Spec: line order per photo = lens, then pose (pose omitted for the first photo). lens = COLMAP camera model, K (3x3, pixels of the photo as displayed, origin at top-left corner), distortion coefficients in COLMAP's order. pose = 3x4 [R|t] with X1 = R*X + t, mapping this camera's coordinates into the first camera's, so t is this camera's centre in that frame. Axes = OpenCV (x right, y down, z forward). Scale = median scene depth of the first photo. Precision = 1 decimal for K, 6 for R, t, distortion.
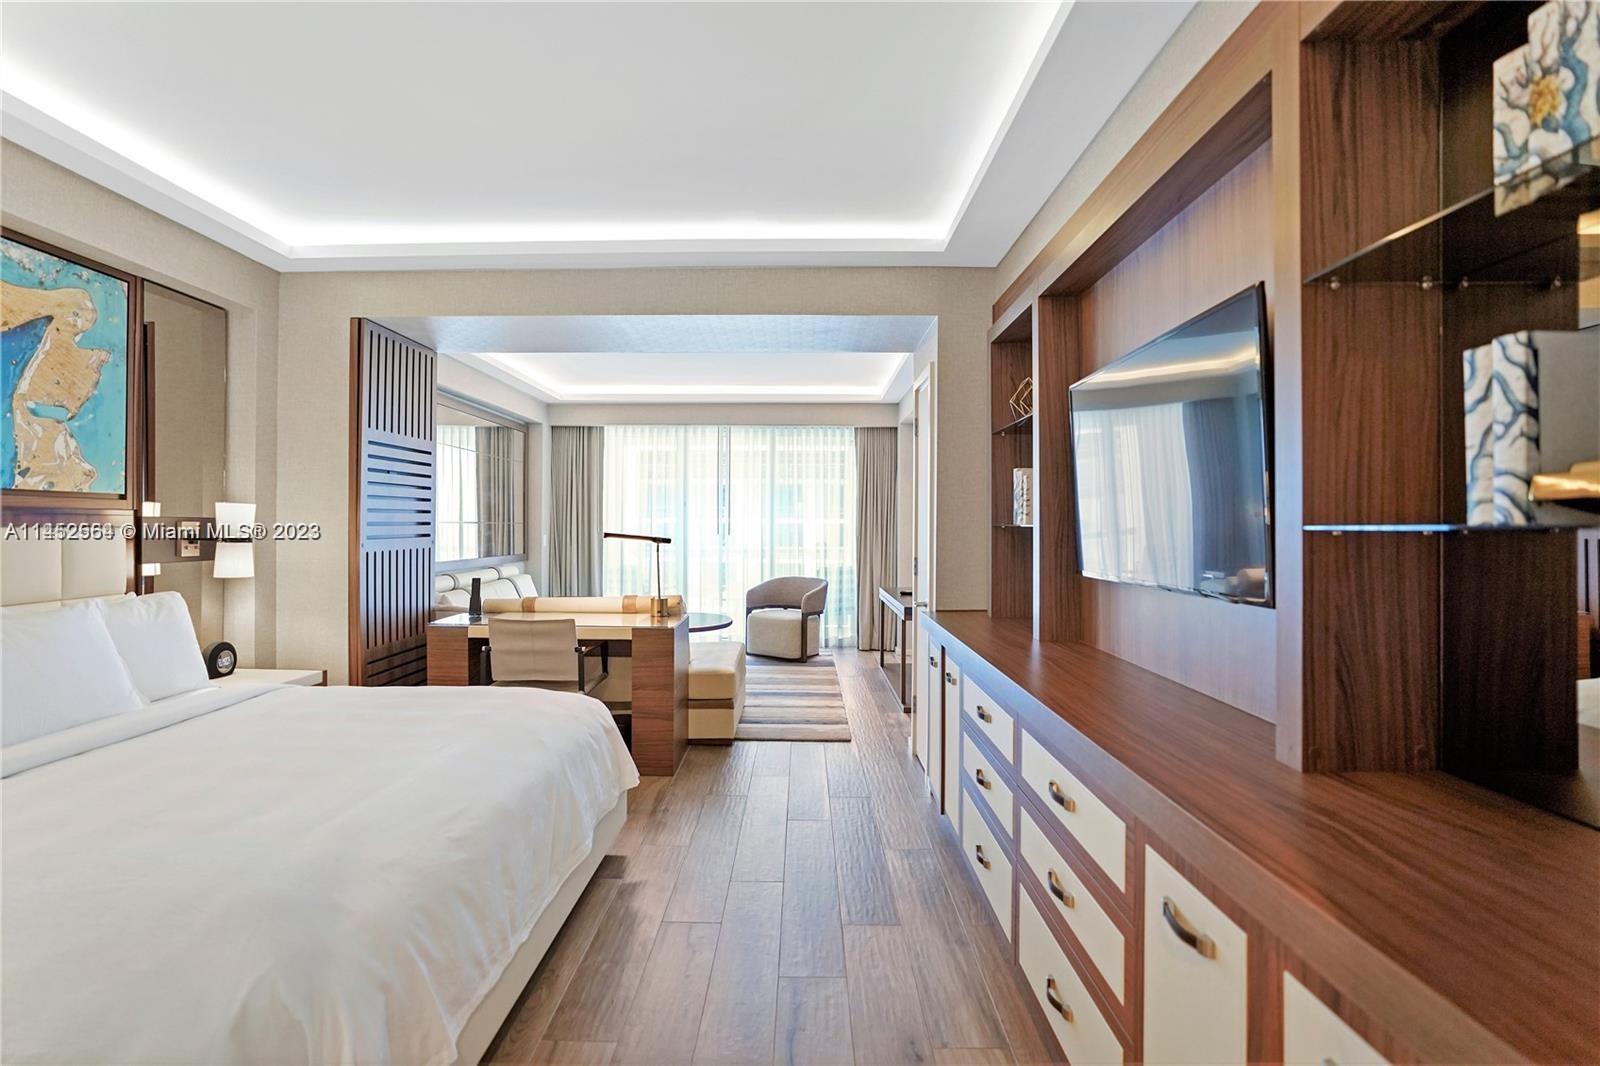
lens RADIAL K [[759.4, 0, 797.1], [0, 759.4, 533.8], [0, 0, 1]] dist [-0.060098, 0.018034]
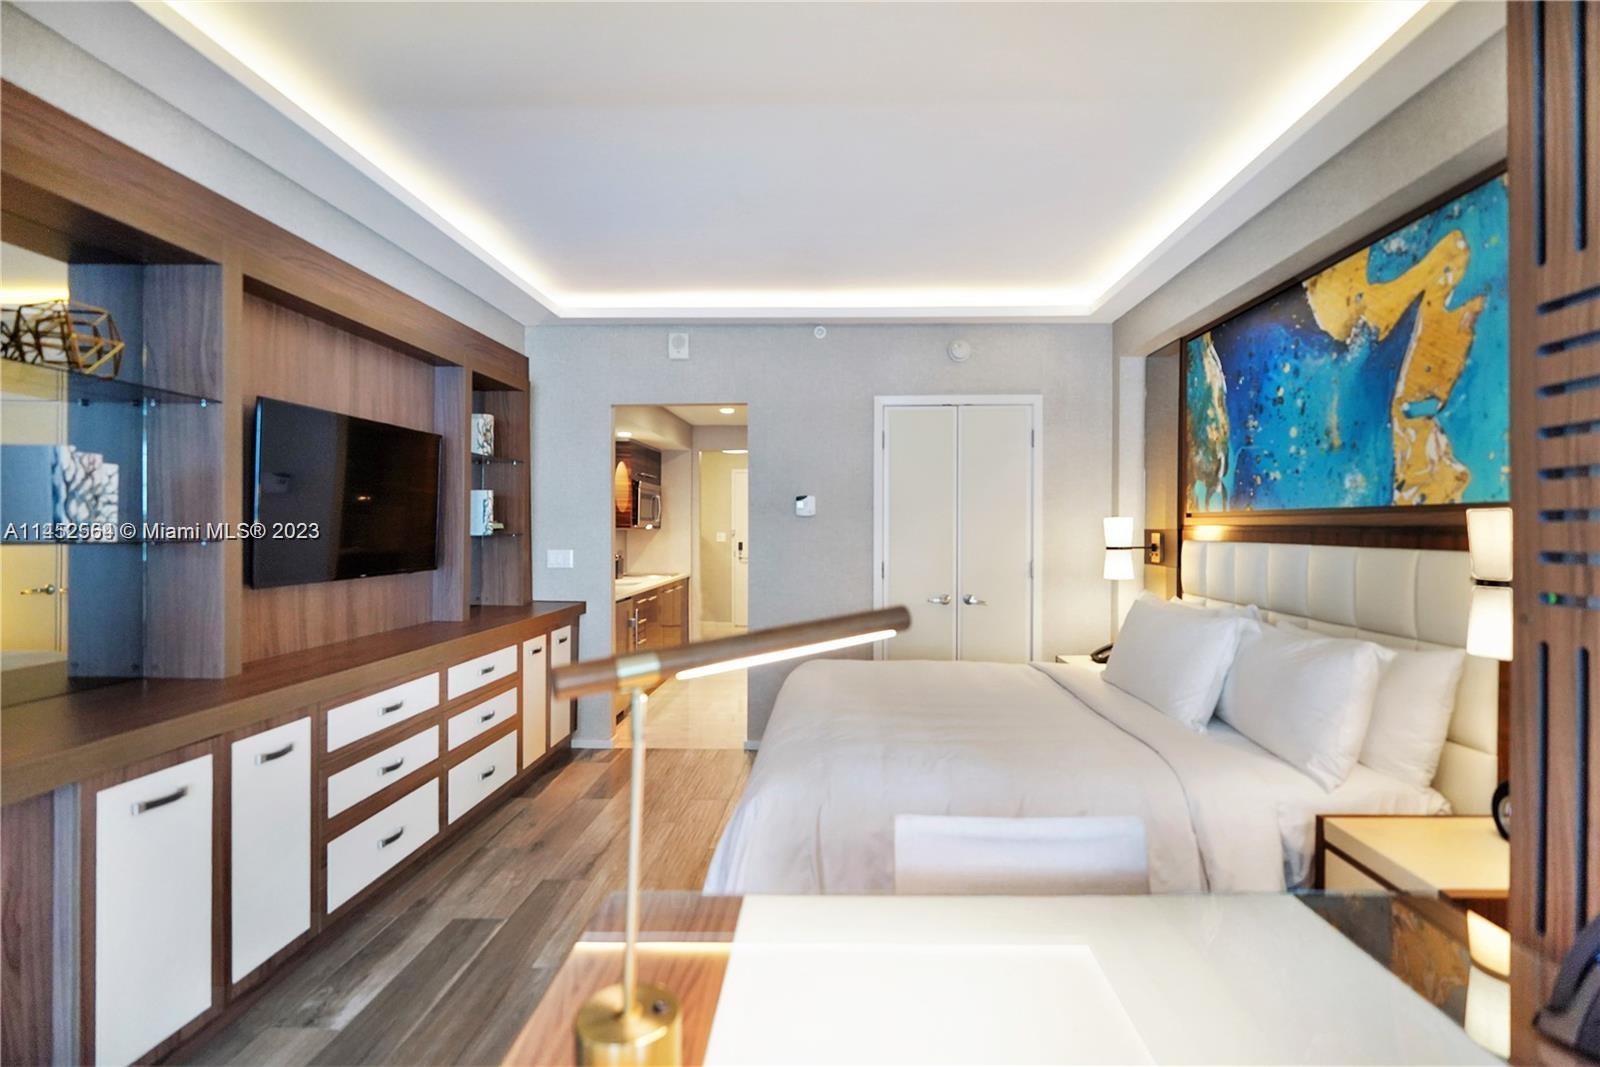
lens RADIAL K [[759.4, 0, 831.1], [0, 759.4, 550.6], [0, 0, 1]] dist [-0.060098, 0.018034]
pose [[-0.999868, -0.004539, 0.015573, -0.248134], [-0.003882, 0.999113, 0.041942, -0.026425], [-0.015750, 0.041876, -0.998999, 1.222042]]
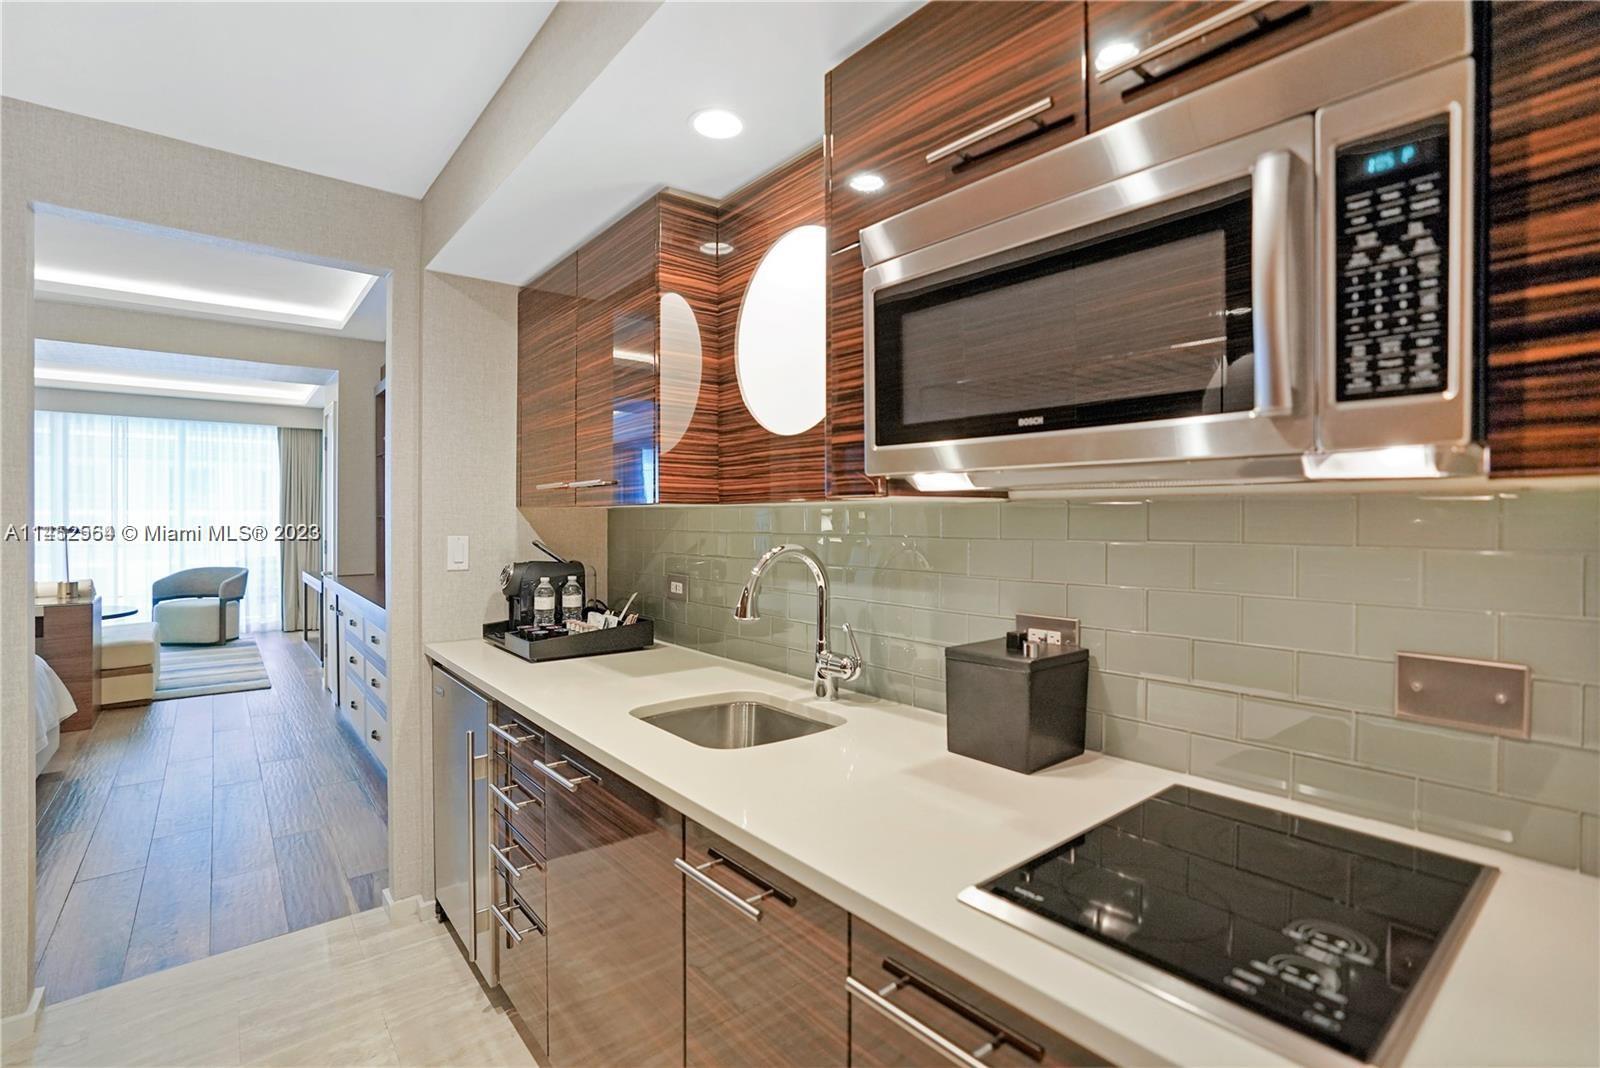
lens RADIAL K [[759.4, 0, 813.4], [0, 759.4, 517.5], [0, 0, 1]] dist [-0.060098, 0.018034]
pose [[0.768447, -0.004675, 0.639896, -0.022943], [0.011031, 0.999921, -0.005942, 0.008371], [-0.639818, 0.011625, 0.768438, -0.607215]]
